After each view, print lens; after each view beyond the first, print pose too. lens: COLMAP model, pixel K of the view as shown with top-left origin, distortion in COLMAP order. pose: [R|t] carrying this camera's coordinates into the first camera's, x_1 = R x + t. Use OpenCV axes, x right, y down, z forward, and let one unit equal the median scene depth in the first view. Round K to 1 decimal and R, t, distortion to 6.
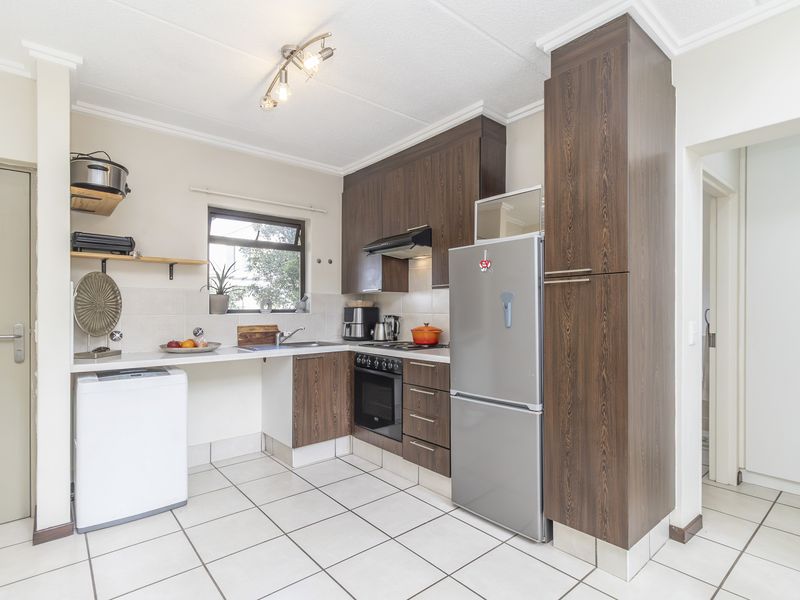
lens RADIAL K [[416.0, 0, 391.1], [0, 416.0, 302.4], [0, 0, 1]] dist [0.006102, -0.000088]
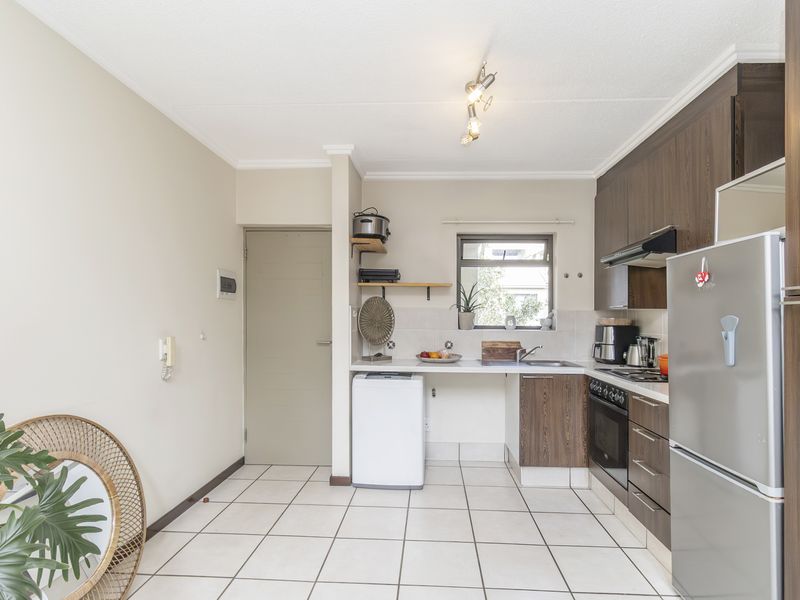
lens RADIAL K [[416.0, 0, 405.6], [0, 416.0, 311.3], [0, 0, 1]] dist [0.006102, -0.000088]
pose [[0.734520, -0.002060, -0.678584, 0.249921], [0.002402, 0.999997, -0.000435, -0.023775], [0.678583, -0.001310, 0.734522, 0.076580]]
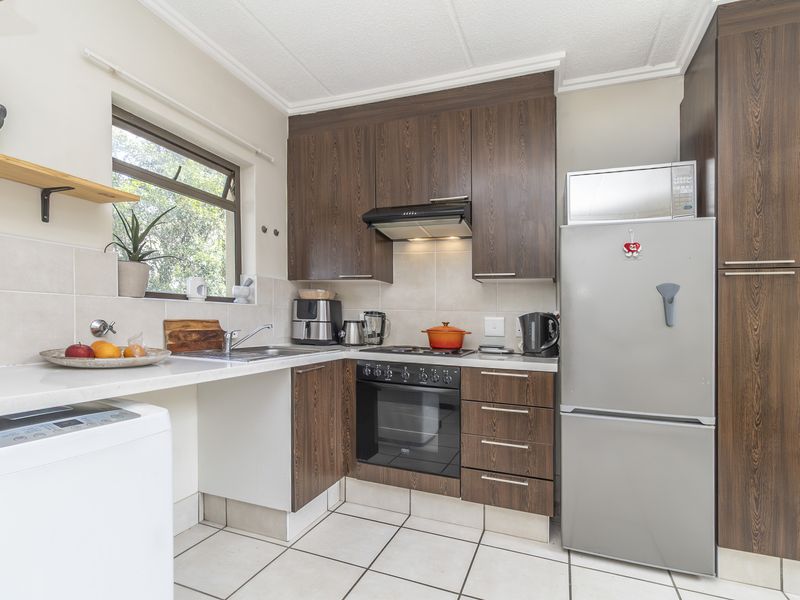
lens RADIAL K [[416.0, 0, 358.2], [0, 416.0, 321.8], [0, 0, 1]] dist [0.006102, -0.000088]
pose [[0.876007, 0.025132, 0.481642, -0.464223], [-0.040131, 0.998977, 0.020863, 0.041460], [-0.480625, -0.037605, 0.876119, 0.404898]]
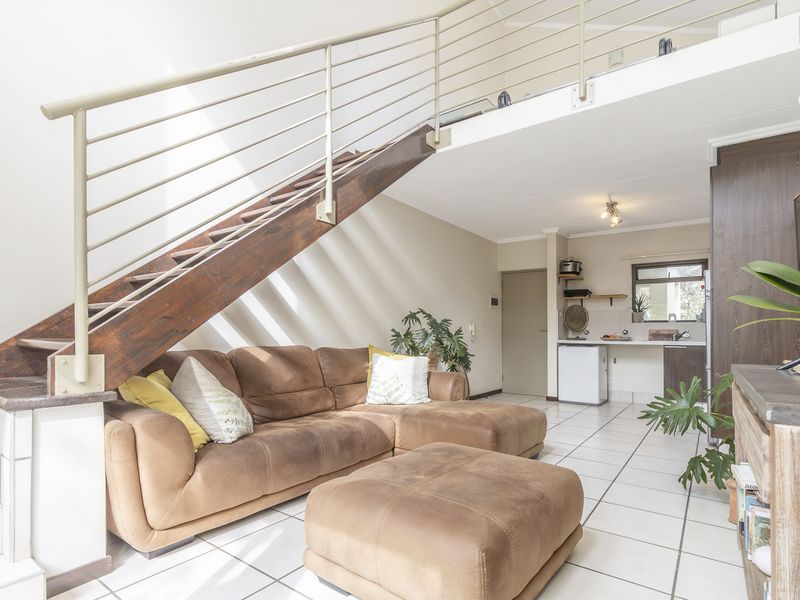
lens RADIAL K [[416.0, 0, 349.5], [0, 416.0, 327.9], [0, 0, 1]] dist [0.006102, -0.000088]
pose [[0.141621, -0.003928, -0.989913, 1.353964], [0.003249, 0.999989, -0.003503, 0.058661], [0.989916, -0.002721, 0.141633, -0.570559]]
